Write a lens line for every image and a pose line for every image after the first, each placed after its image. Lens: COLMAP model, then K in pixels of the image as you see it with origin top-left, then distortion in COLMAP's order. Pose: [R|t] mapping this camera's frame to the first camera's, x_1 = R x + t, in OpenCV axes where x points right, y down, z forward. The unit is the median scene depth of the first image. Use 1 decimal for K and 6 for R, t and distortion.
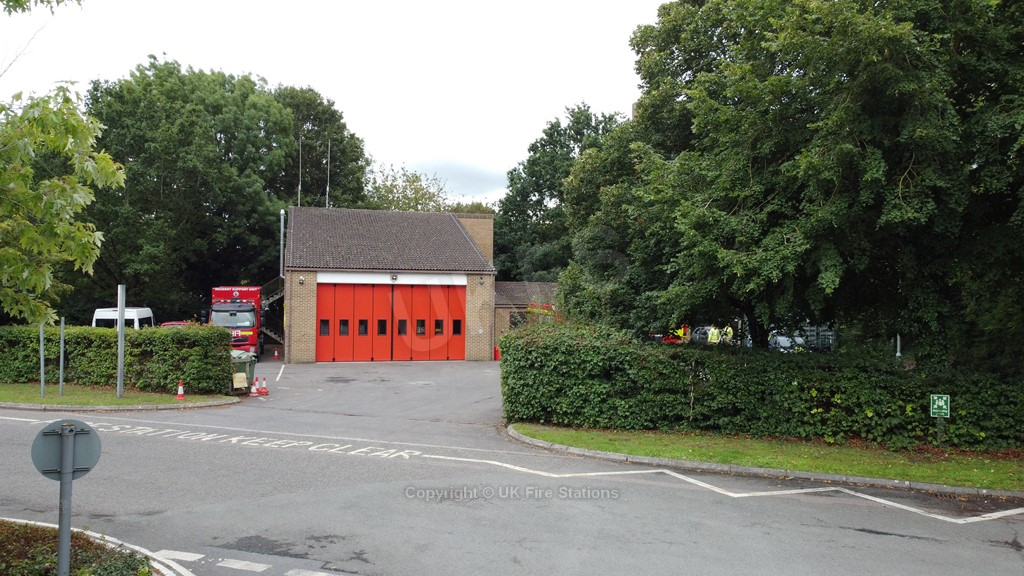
lens RADIAL K [[776.1, 0, 512.0], [0, 776.1, 288.0], [0, 0, 1]] dist [0.009187, -0.011099]
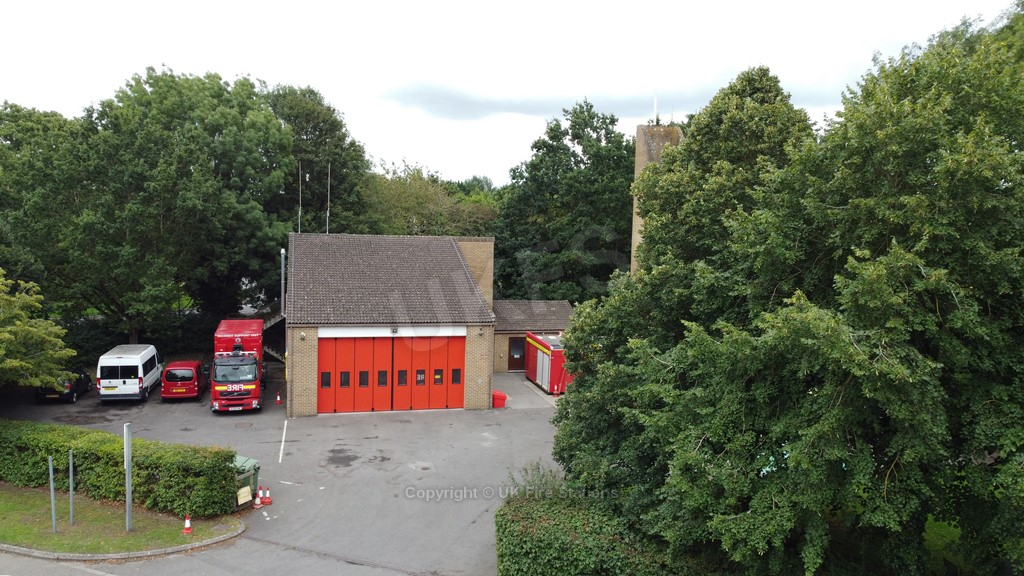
lens RADIAL K [[776.1, 0, 512.0], [0, 776.1, 288.0], [0, 0, 1]] dist [0.009187, -0.011099]
pose [[0.999876, 0.015713, -0.000480, 0.000665], [-0.015593, 0.995218, 0.096430, -0.170783], [0.001993, -0.096411, 0.995340, 0.000886]]
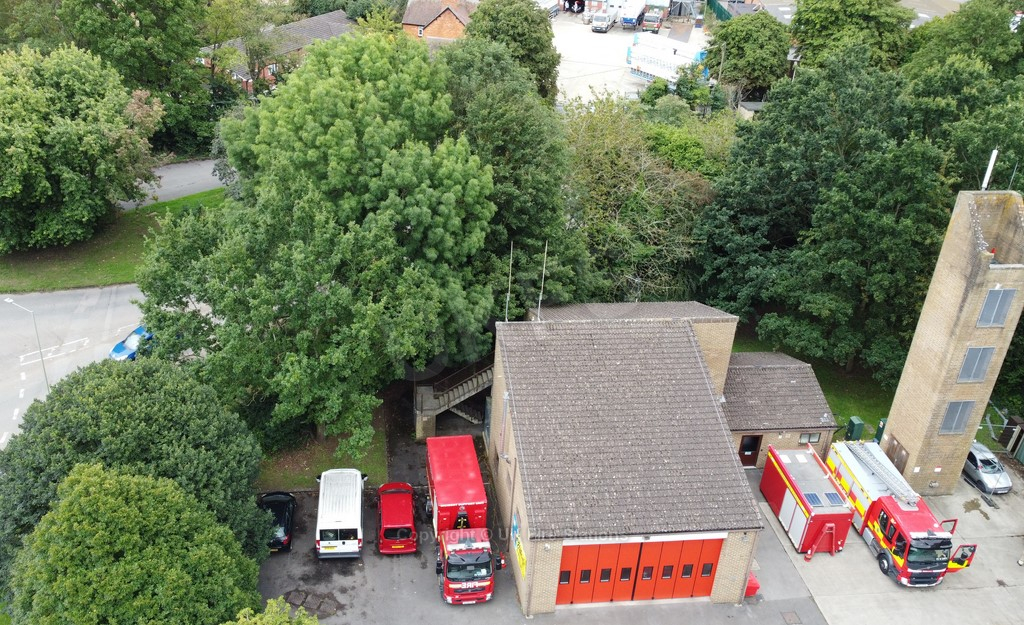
lens RADIAL K [[897.1, 0, 458.1], [0, 897.1, 290.5], [0, 0, 1]] dist [0.004488, -0.003103]
pose [[0.987728, 0.092678, -0.125711, -0.264277], [-0.022318, 0.880401, 0.473704, -0.744366], [0.154578, -0.465085, 0.871666, 0.217352]]
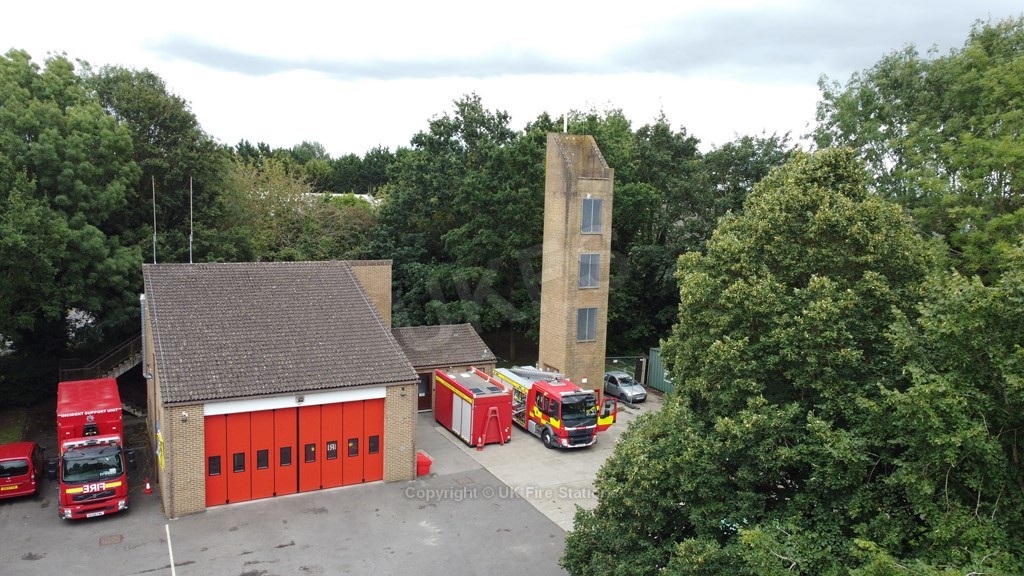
lens RADIAL K [[776.1, 0, 512.0], [0, 776.1, 288.0], [0, 0, 1]] dist [0.009187, -0.011099]
pose [[0.975290, -0.010549, 0.220676, -0.114674], [-0.022035, 0.989234, 0.144673, -0.259970], [-0.219826, -0.145961, 0.964558, 0.168739]]
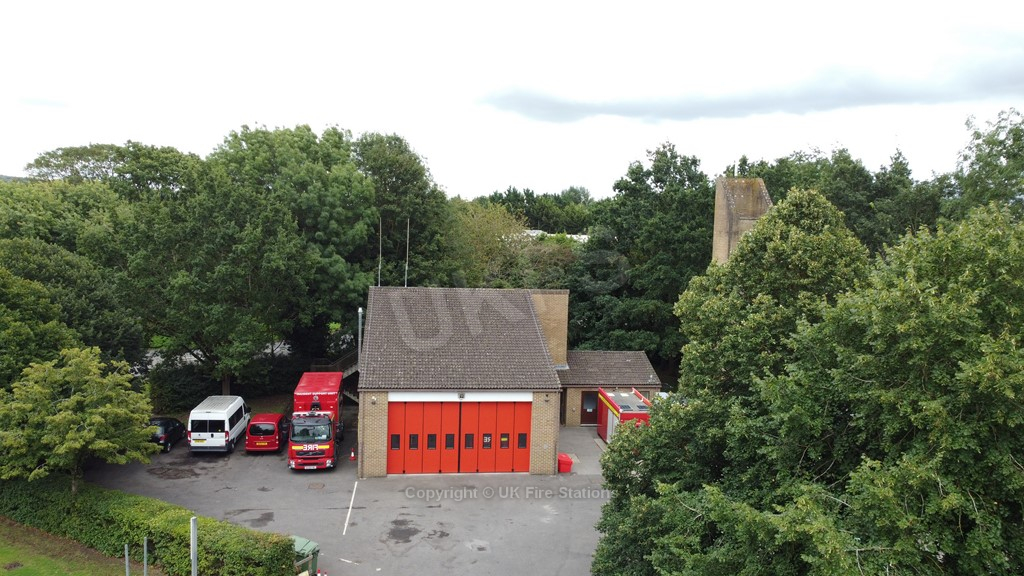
lens RADIAL K [[776.1, 0, 512.0], [0, 776.1, 288.0], [0, 0, 1]] dist [0.009187, -0.011099]
pose [[0.991195, 0.029380, -0.129111, 0.043943], [-0.016821, 0.995113, 0.097303, -0.260861], [0.131338, -0.094275, 0.986845, 0.005449]]
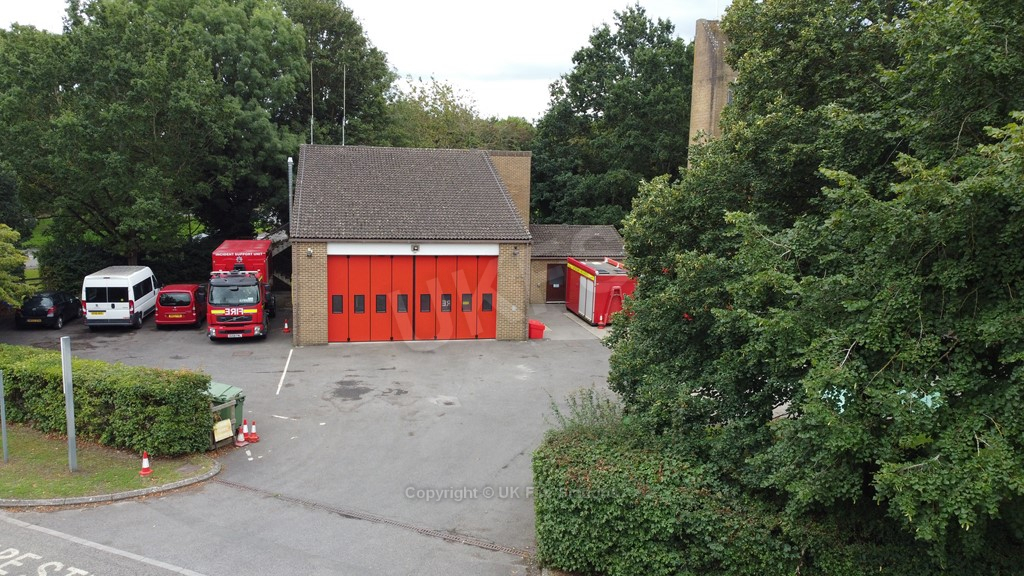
lens RADIAL K [[776.1, 0, 512.0], [0, 776.1, 288.0], [0, 0, 1]] dist [0.009187, -0.011099]
pose [[0.998739, 0.020926, -0.045630, -0.003114], [-0.013316, 0.986846, 0.161113, -0.112448], [0.048401, -0.160302, 0.985881, 0.141525]]
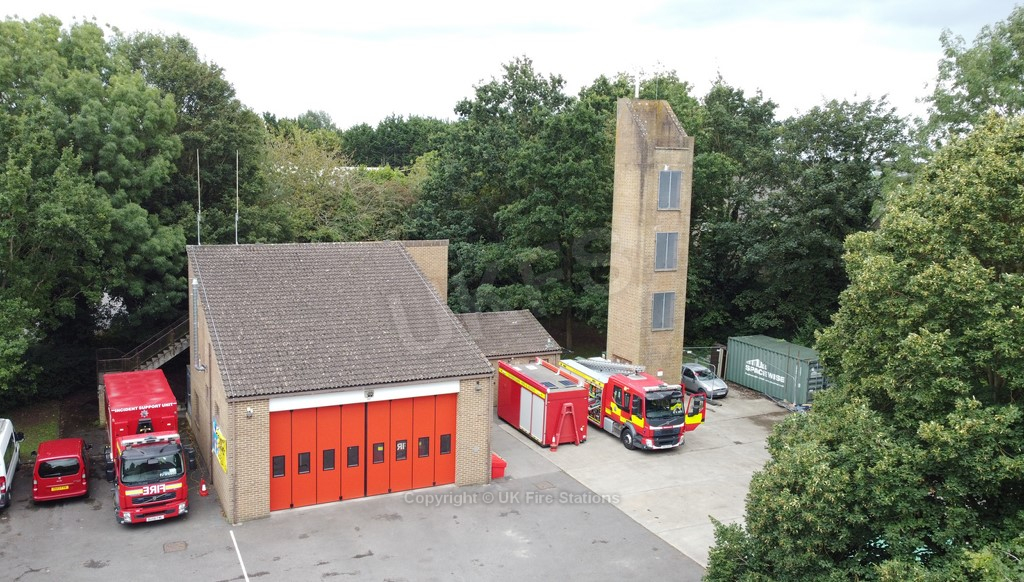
lens RADIAL K [[851.5, 0, 485.3], [0, 851.5, 265.2], [0, 0, 1]] dist [0.006371, -0.006201]
pose [[0.984610, -0.011416, 0.174394, -0.186643], [-0.013540, 0.989882, 0.141249, -0.259672], [-0.174242, -0.141436, 0.974492, 0.193299]]
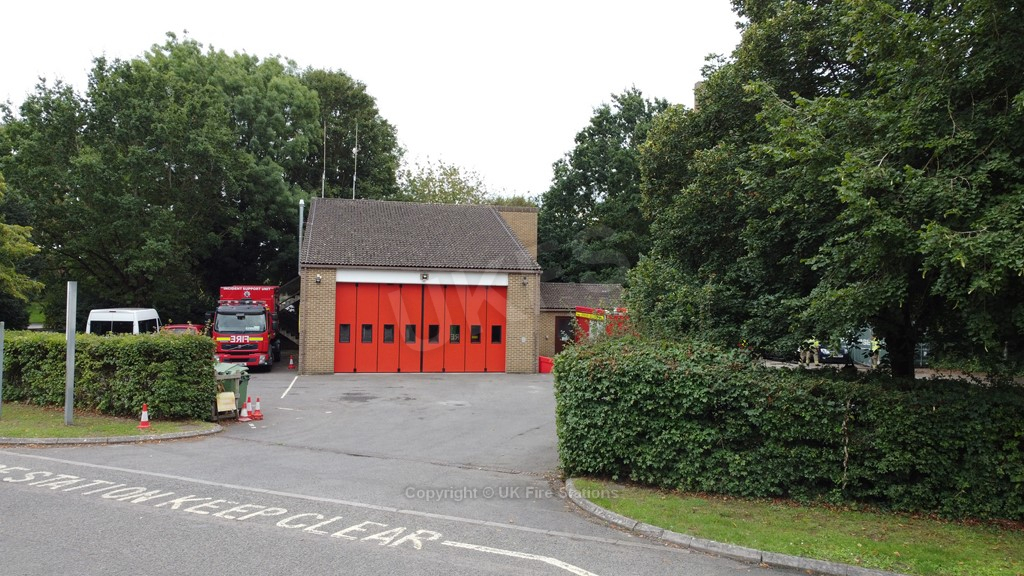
lens RADIAL K [[776.1, 0, 512.0], [0, 776.1, 288.0], [0, 0, 1]] dist [0.009187, -0.011099]
pose [[0.998669, 0.006955, -0.051102, -0.009938], [-0.007070, 0.999973, -0.002073, 0.000609], [0.051086, 0.002431, 0.998691, 0.139990]]
